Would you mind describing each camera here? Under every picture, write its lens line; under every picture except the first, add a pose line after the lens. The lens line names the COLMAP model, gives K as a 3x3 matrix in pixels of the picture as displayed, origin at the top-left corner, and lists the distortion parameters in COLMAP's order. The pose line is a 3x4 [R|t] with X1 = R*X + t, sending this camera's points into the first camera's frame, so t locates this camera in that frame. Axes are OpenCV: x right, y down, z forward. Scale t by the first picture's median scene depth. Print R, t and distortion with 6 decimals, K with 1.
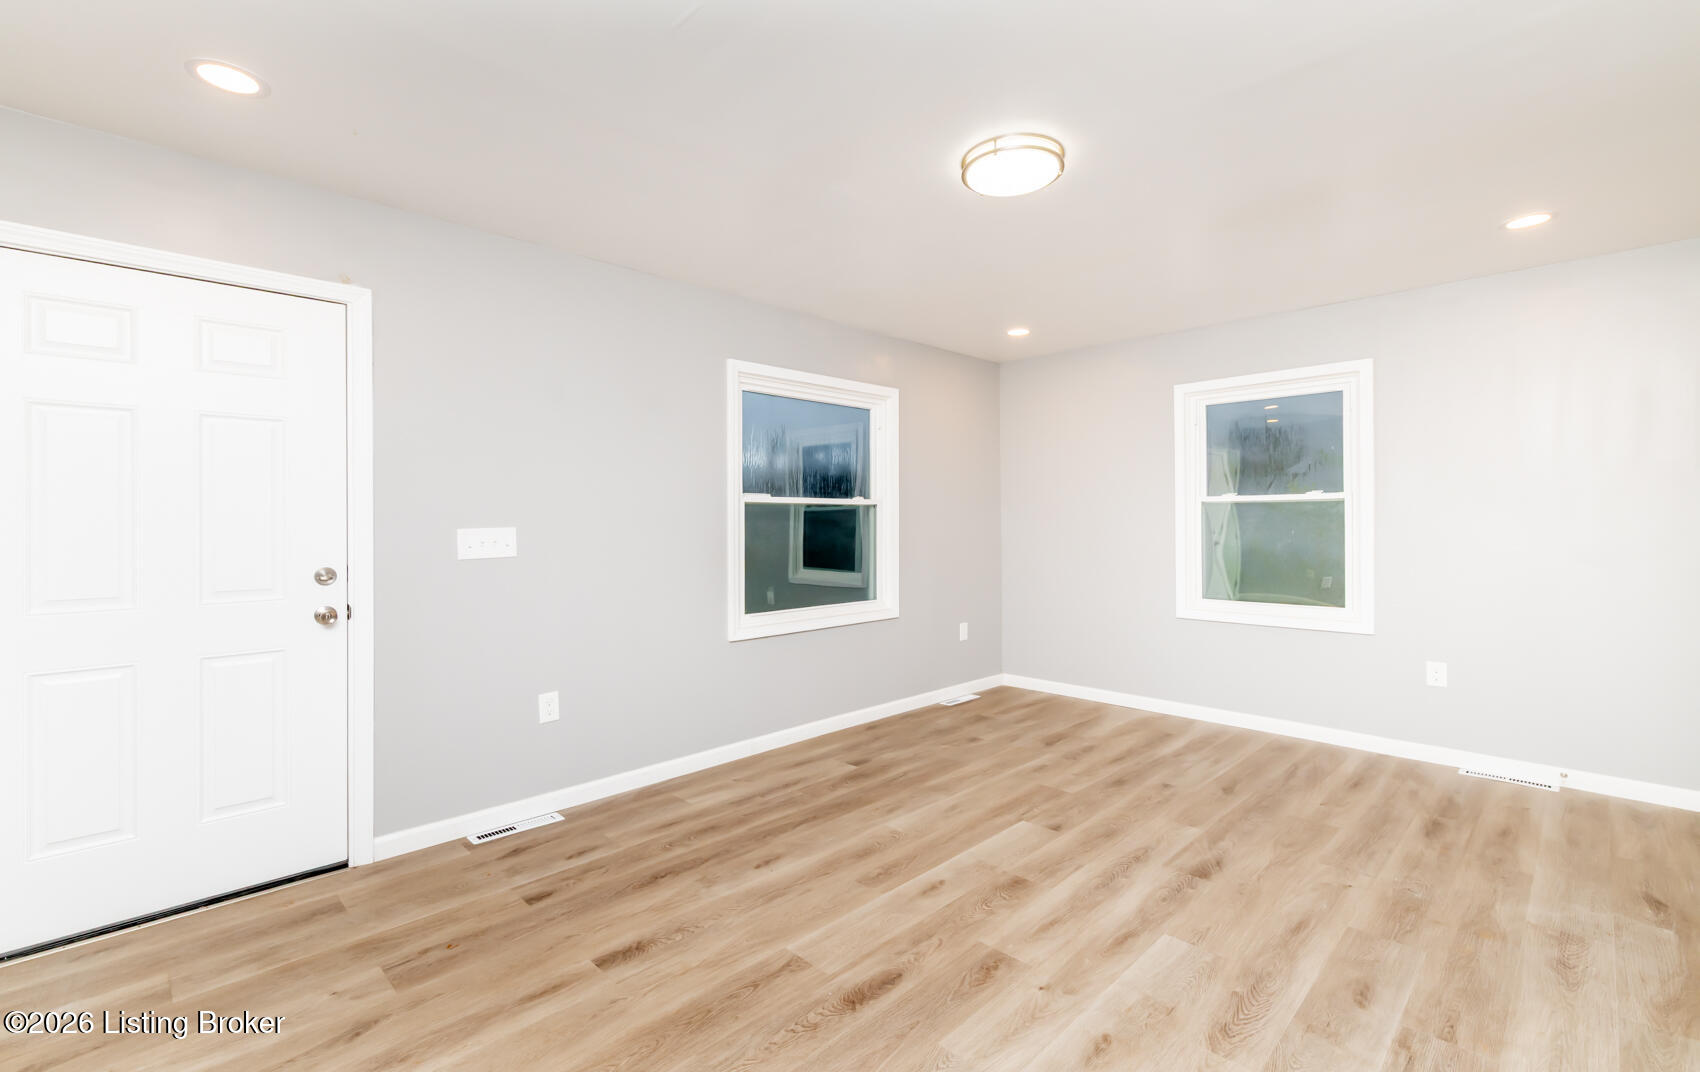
lens RADIAL K [[732.4, 0, 850.0], [0, 732.4, 536.0], [0, 0, 1]] dist [-0.000653, -0.000059]
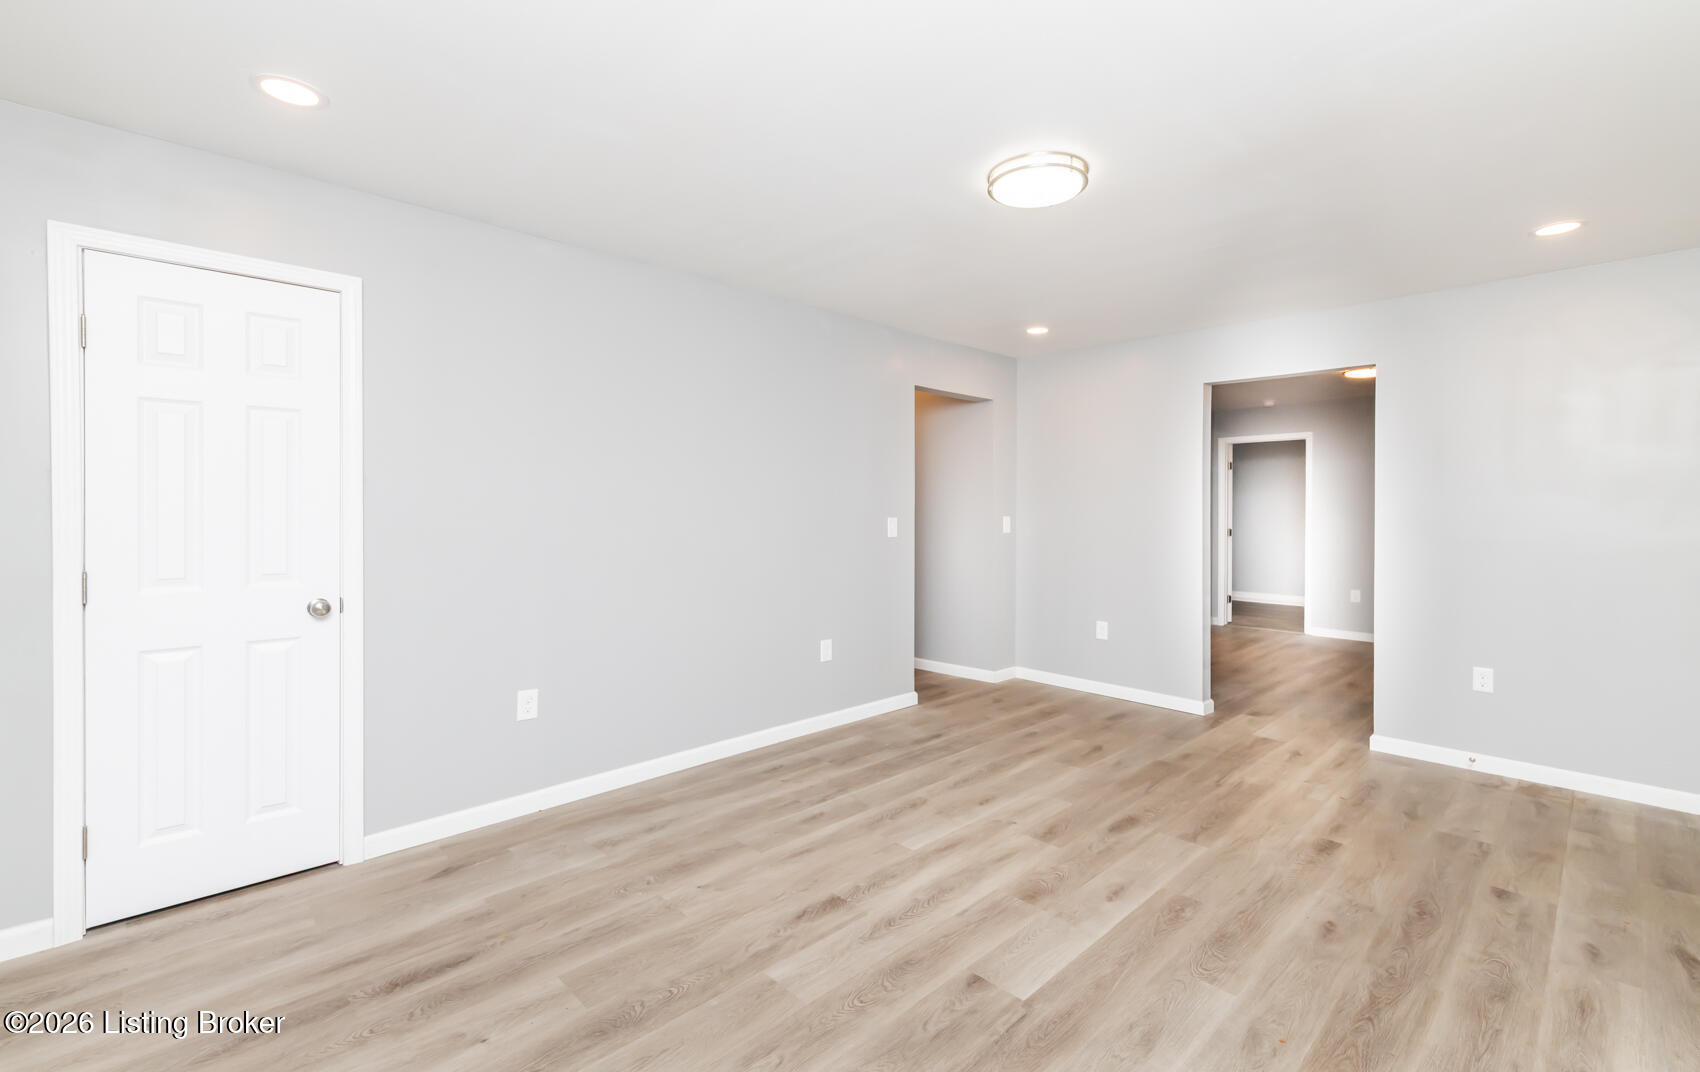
lens RADIAL K [[748.7, 0, 847.3], [0, 748.7, 510.9], [0, 0, 1]] dist [-0.000366, -0.000624]
pose [[-0.999949, -0.000560, 0.010044, 0.439471], [-0.000337, 0.999754, 0.022178, -0.057236], [-0.010054, 0.022173, -0.999704, 1.883281]]
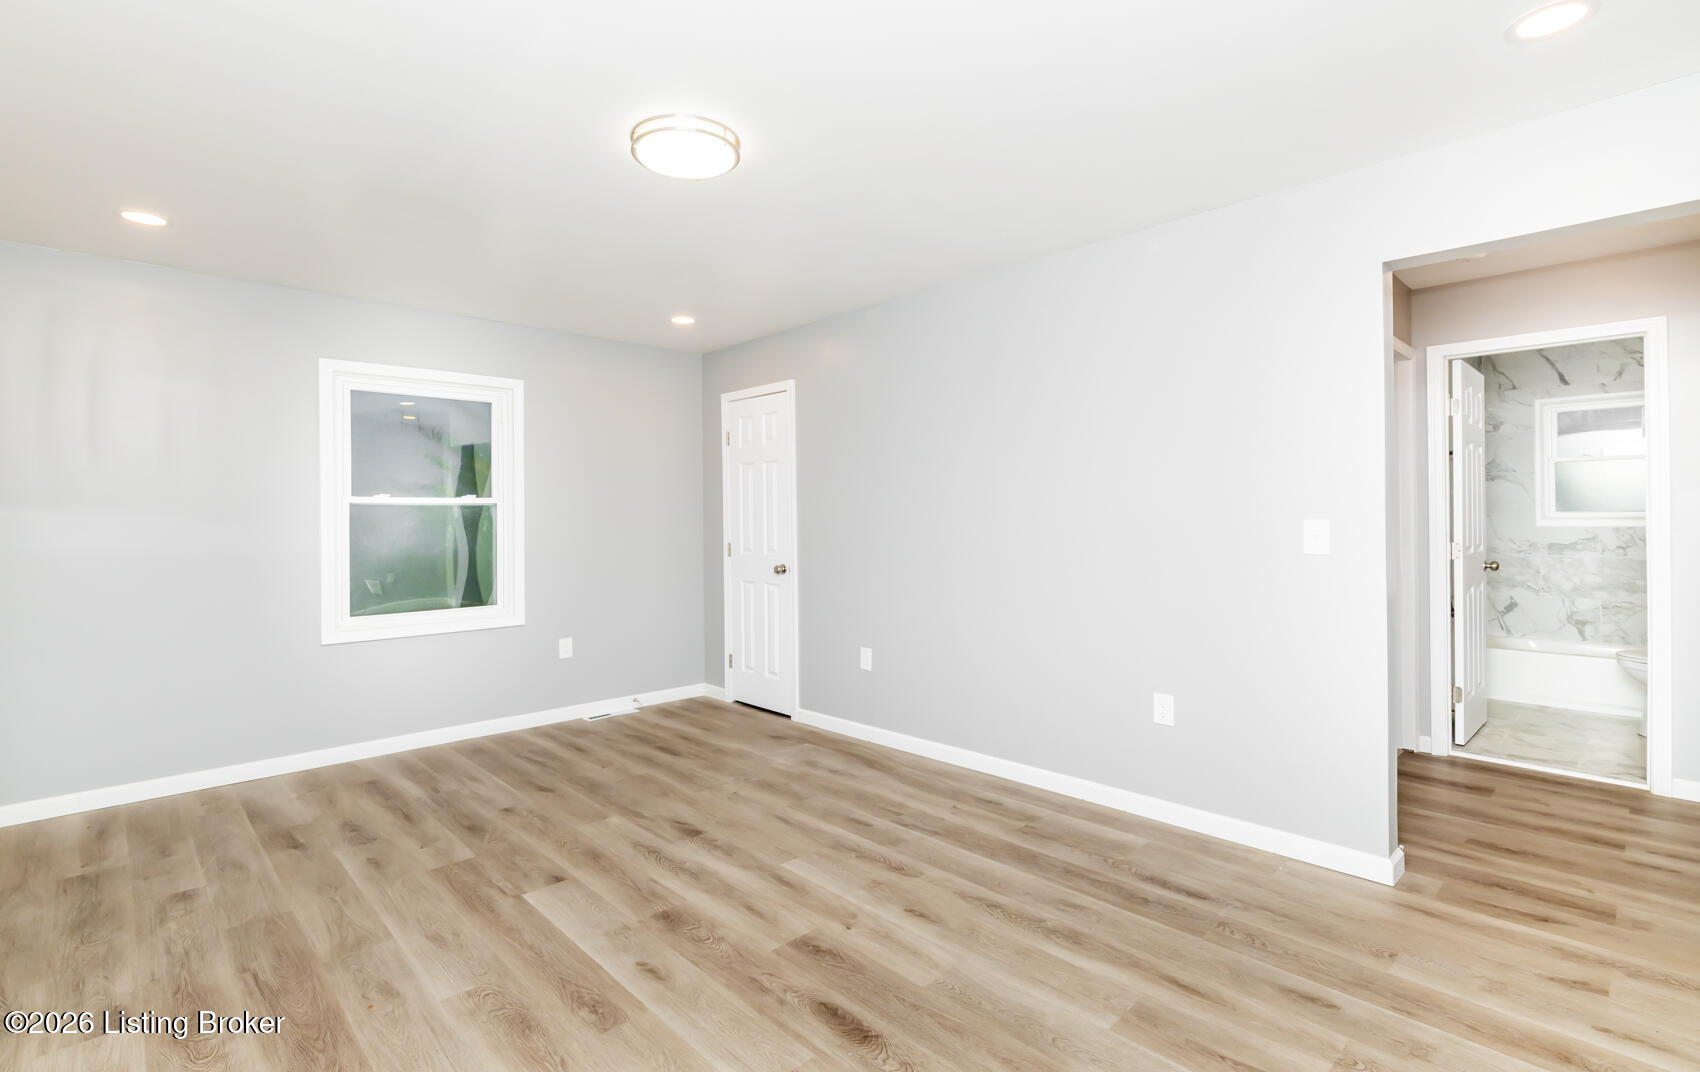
lens RADIAL K [[786.8, 0, 839.7], [0, 786.8, 520.3], [0, 0, 1]] dist [-0.001867, -0.000616]
pose [[0.027803, -0.001407, 0.999612, -0.714779], [0.027645, 0.999618, 0.000638, -0.019166], [-0.999231, 0.027617, 0.027831, 0.703370]]
